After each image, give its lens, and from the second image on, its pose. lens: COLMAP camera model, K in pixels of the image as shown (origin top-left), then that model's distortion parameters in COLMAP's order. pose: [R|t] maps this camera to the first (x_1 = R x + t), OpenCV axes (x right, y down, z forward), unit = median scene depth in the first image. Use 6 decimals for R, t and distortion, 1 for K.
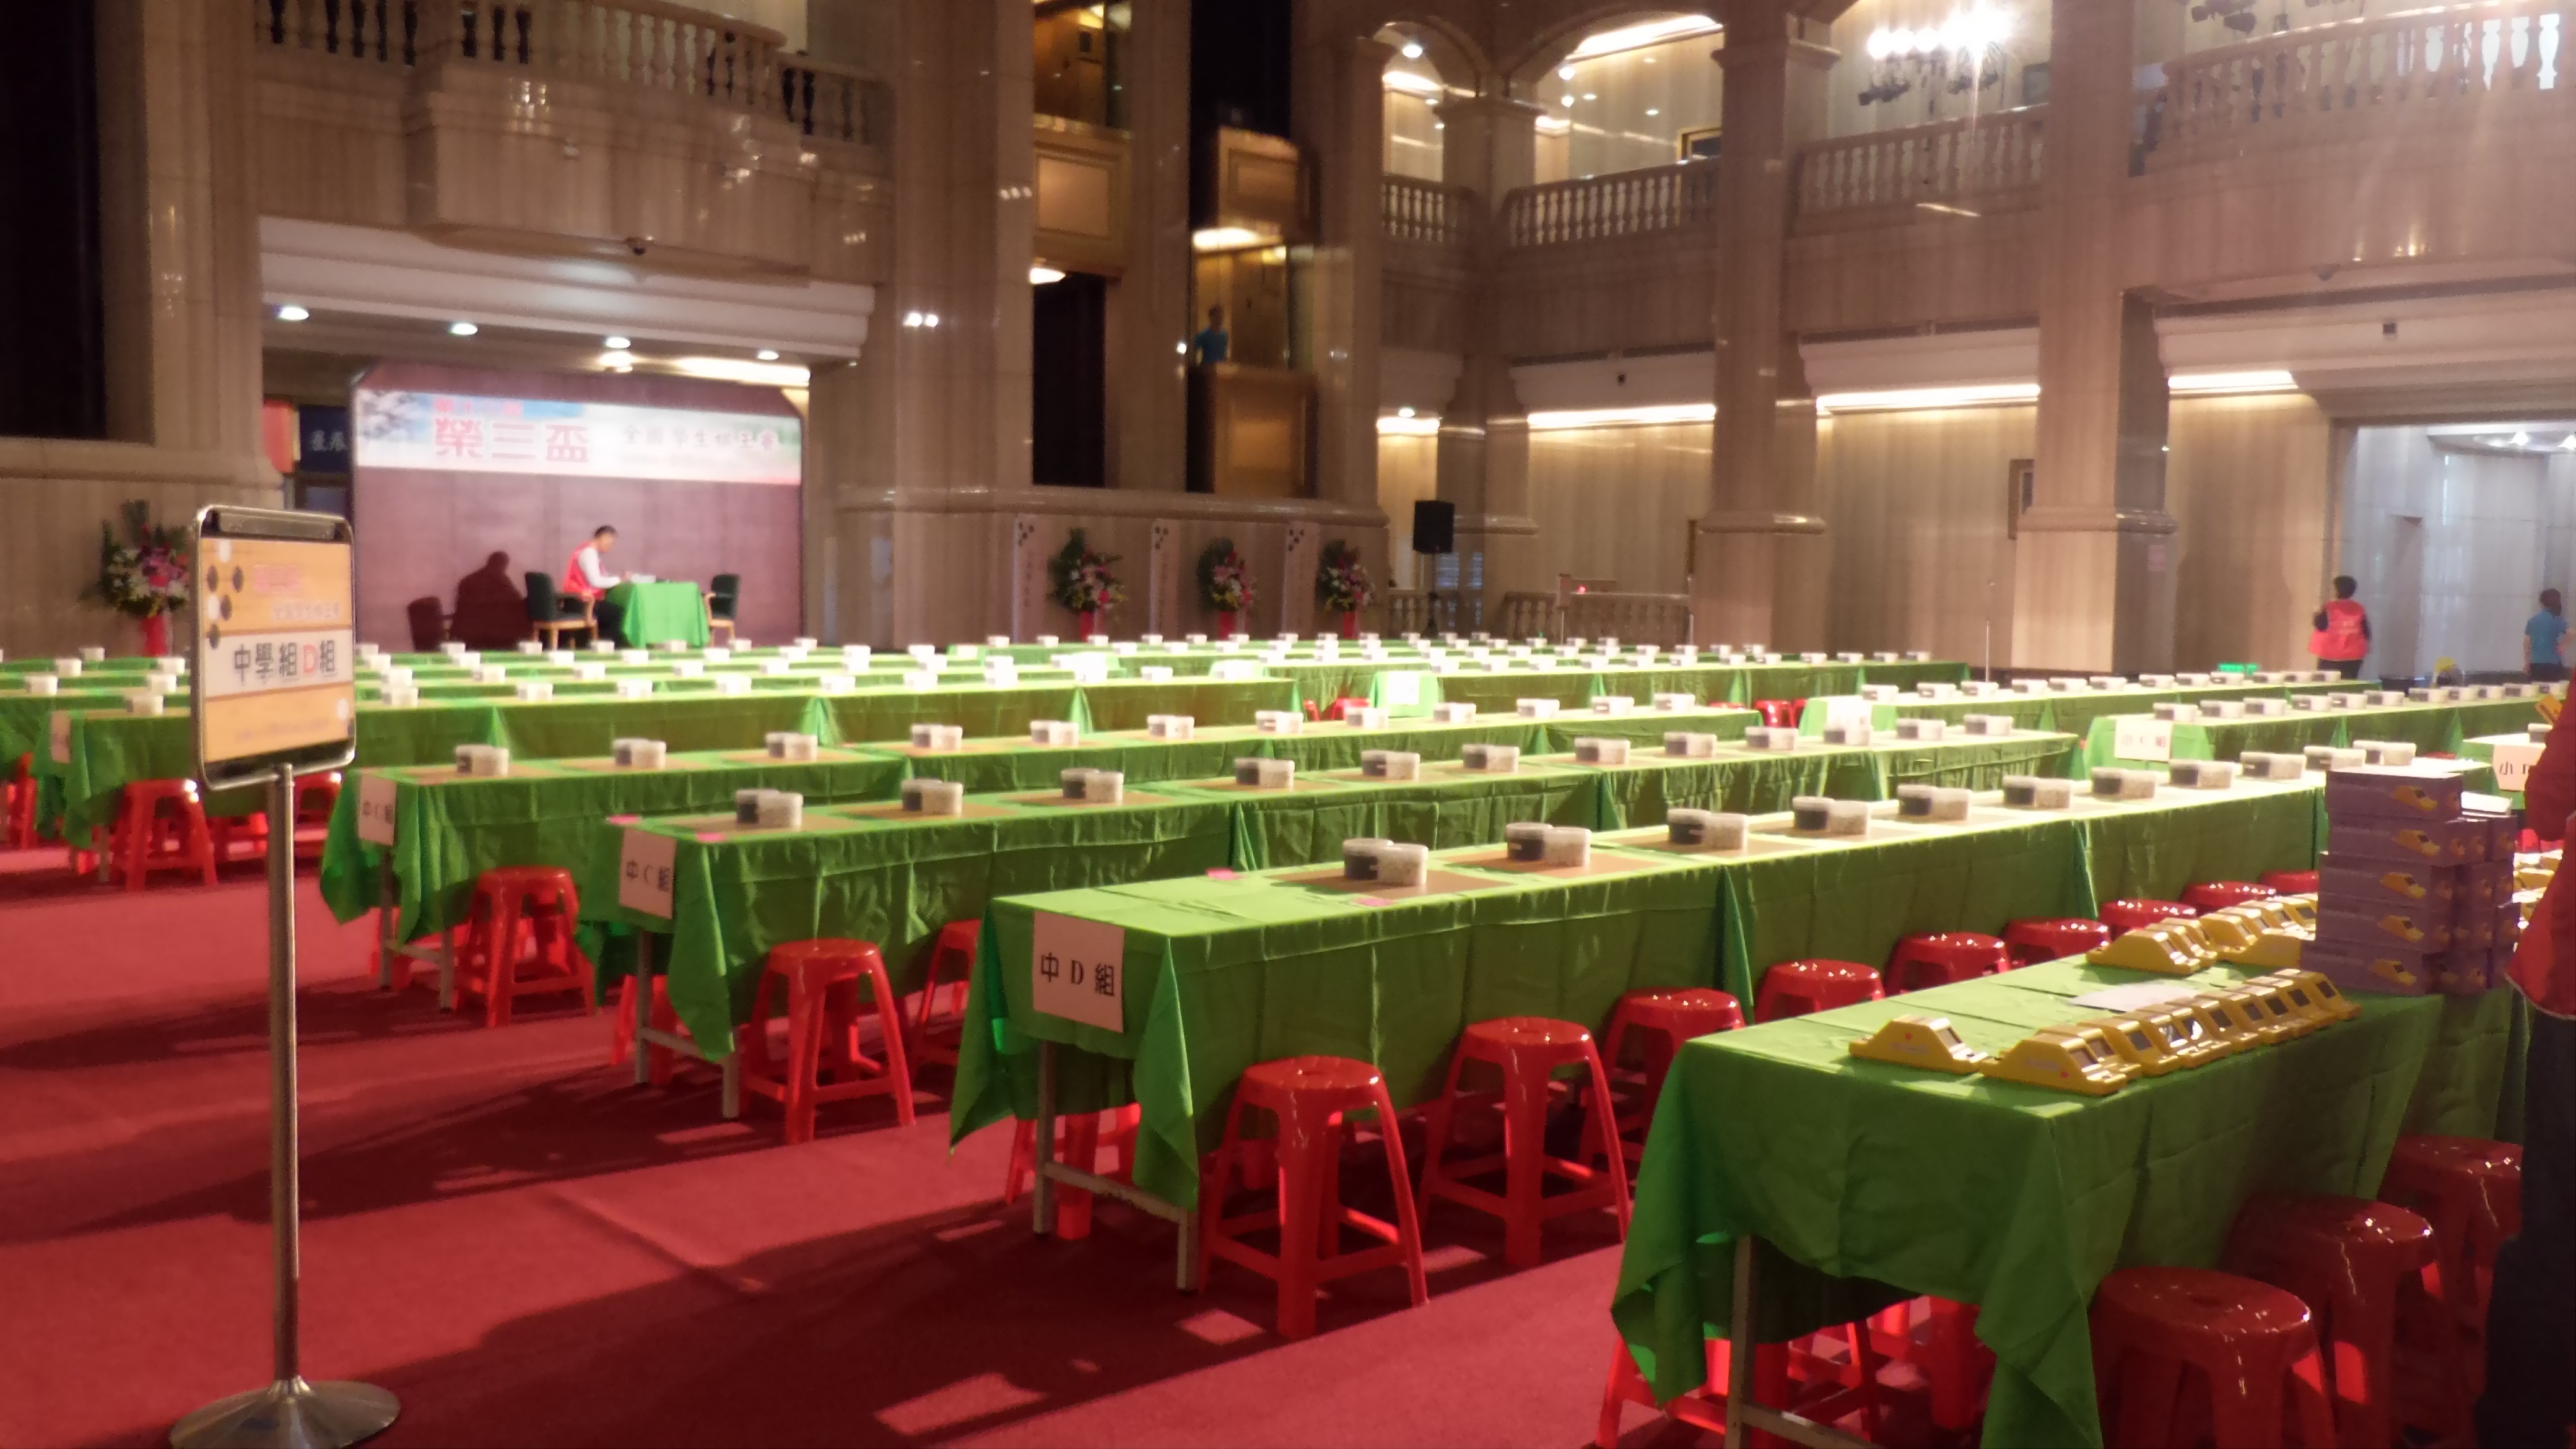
lens RADIAL K [[2202.9, 0, 1286.1], [0, 2202.9, 731.0], [0, 0, 1]] dist [0.046912, -0.000125]
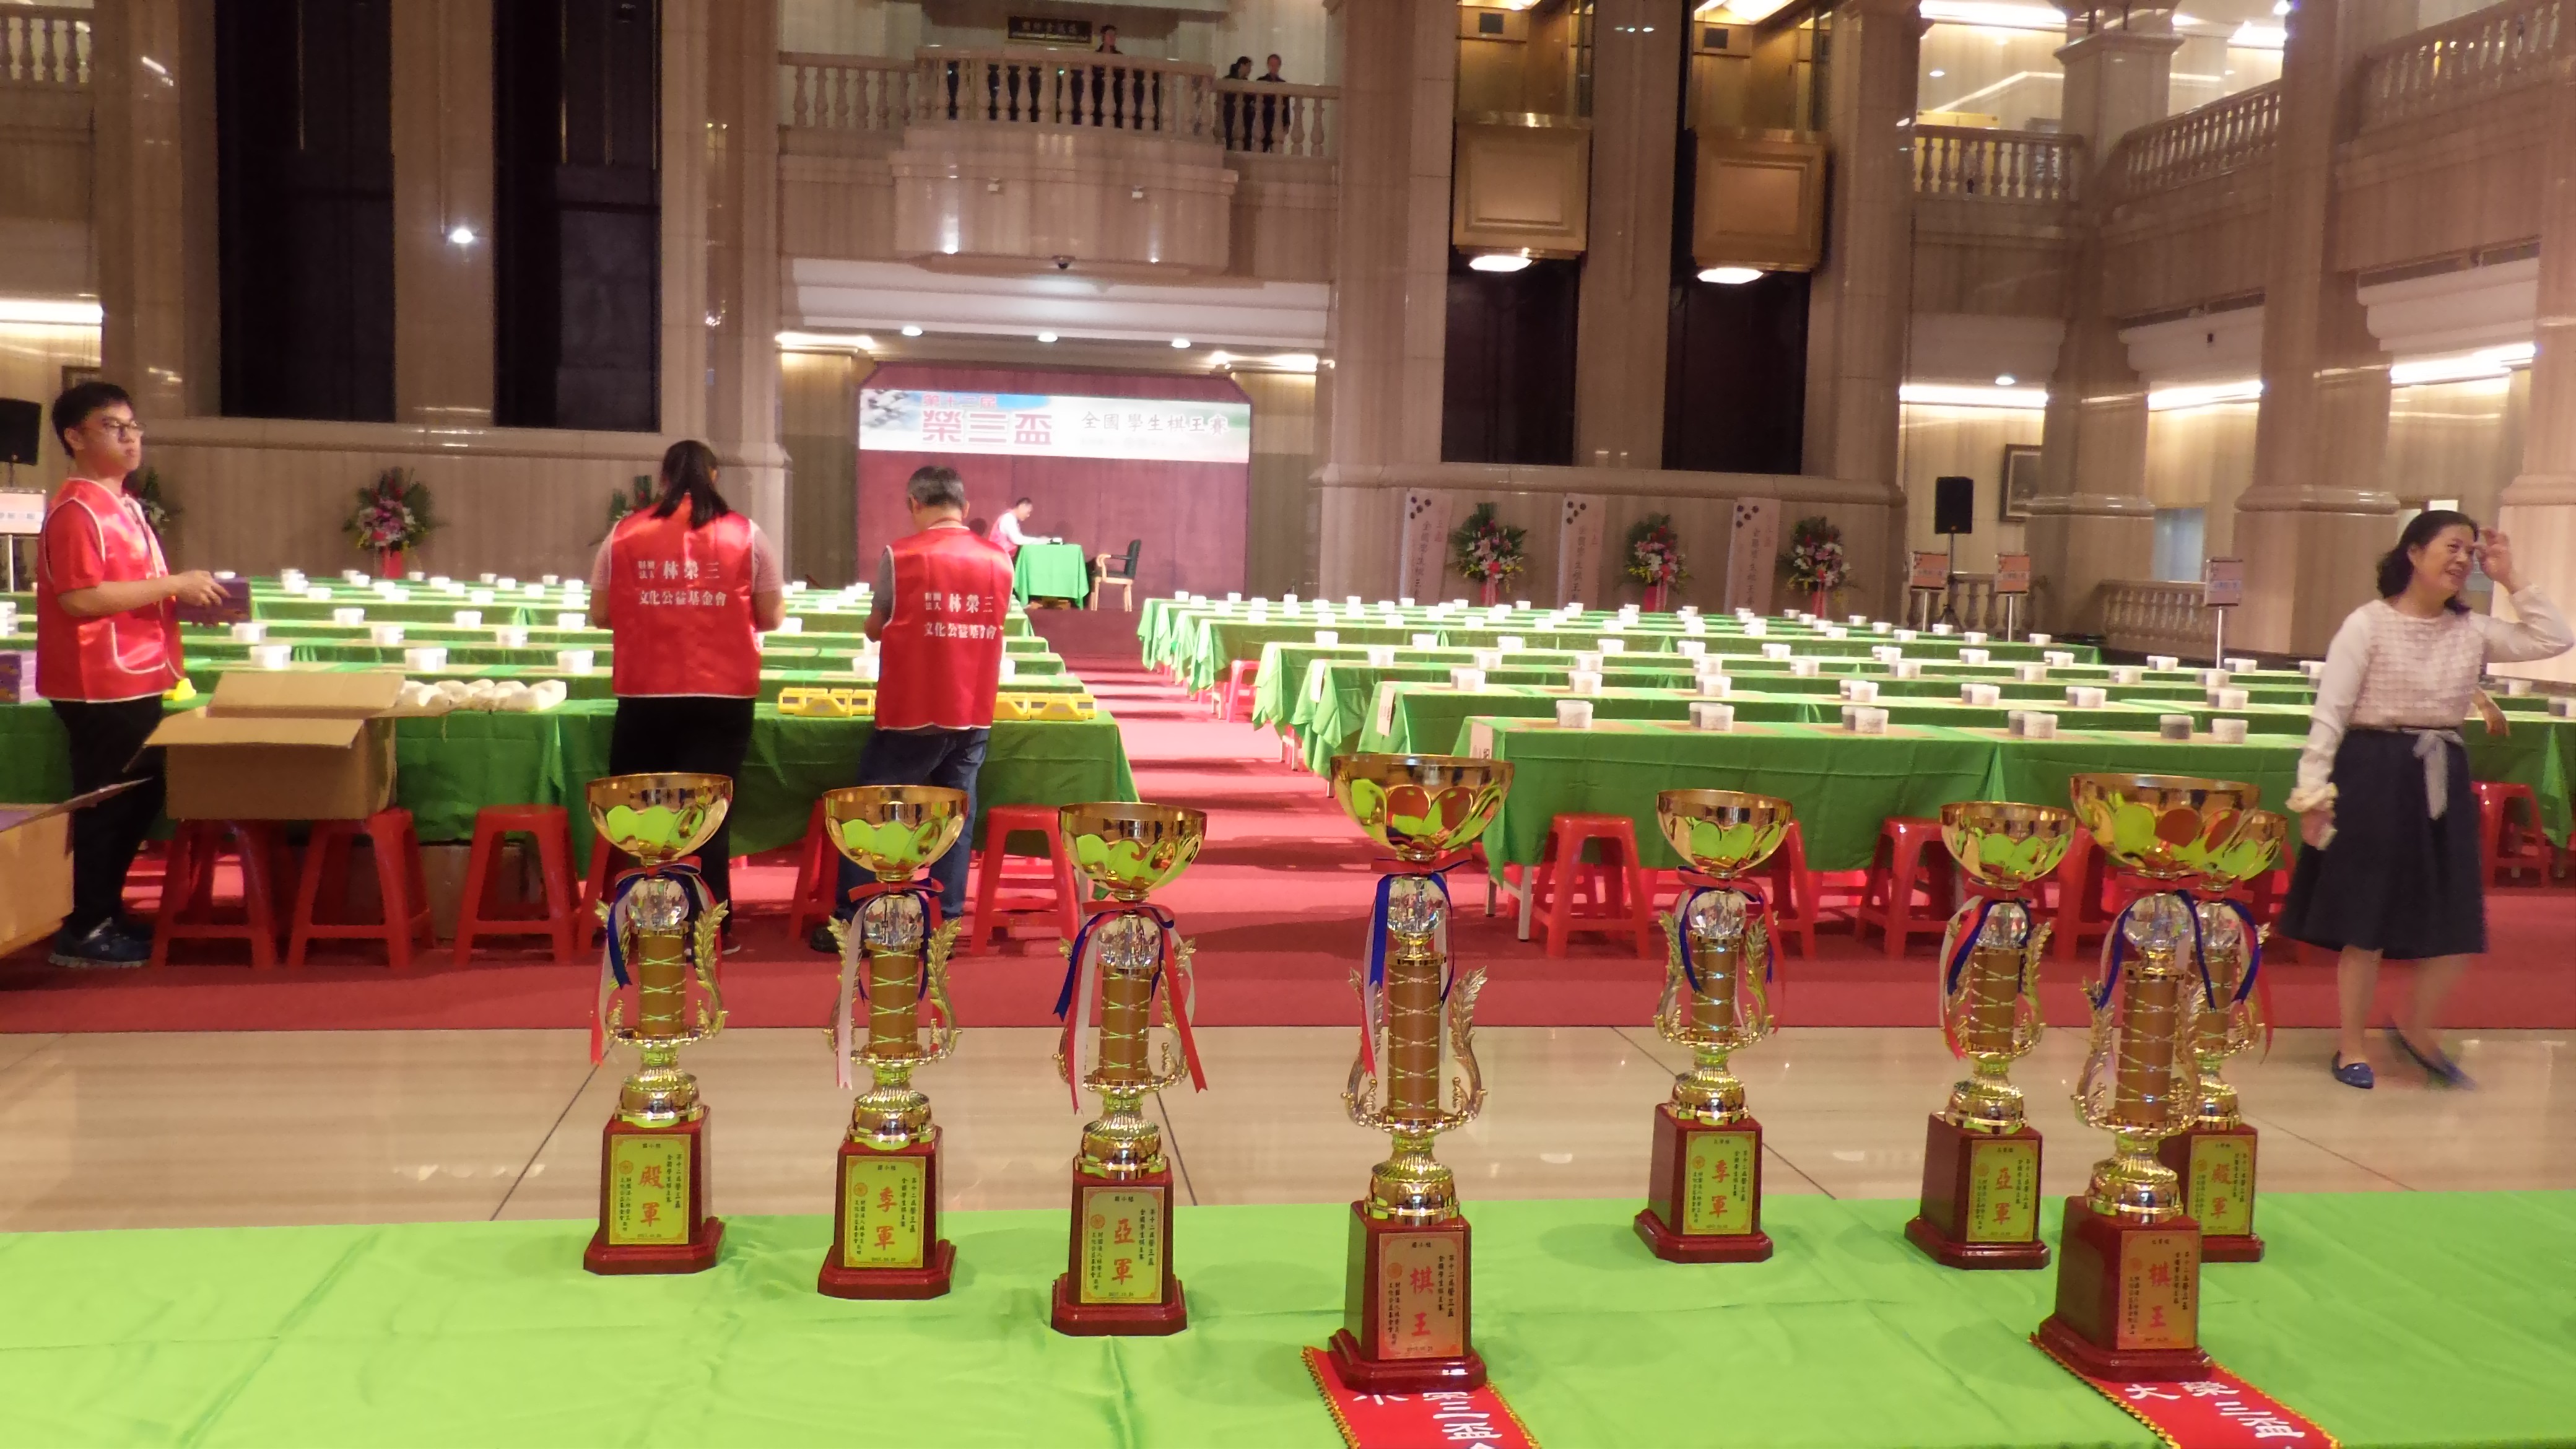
lens RADIAL K [[2202.9, 0, 1284.5], [0, 2202.9, 720.1], [0, 0, 1]] dist [0.046912, -0.000125]
pose [[0.828175, 0.057089, -0.557555, 0.424908], [-0.059978, 0.998114, 0.013110, 0.003666], [0.557252, 0.022584, 0.830037, 0.076988]]
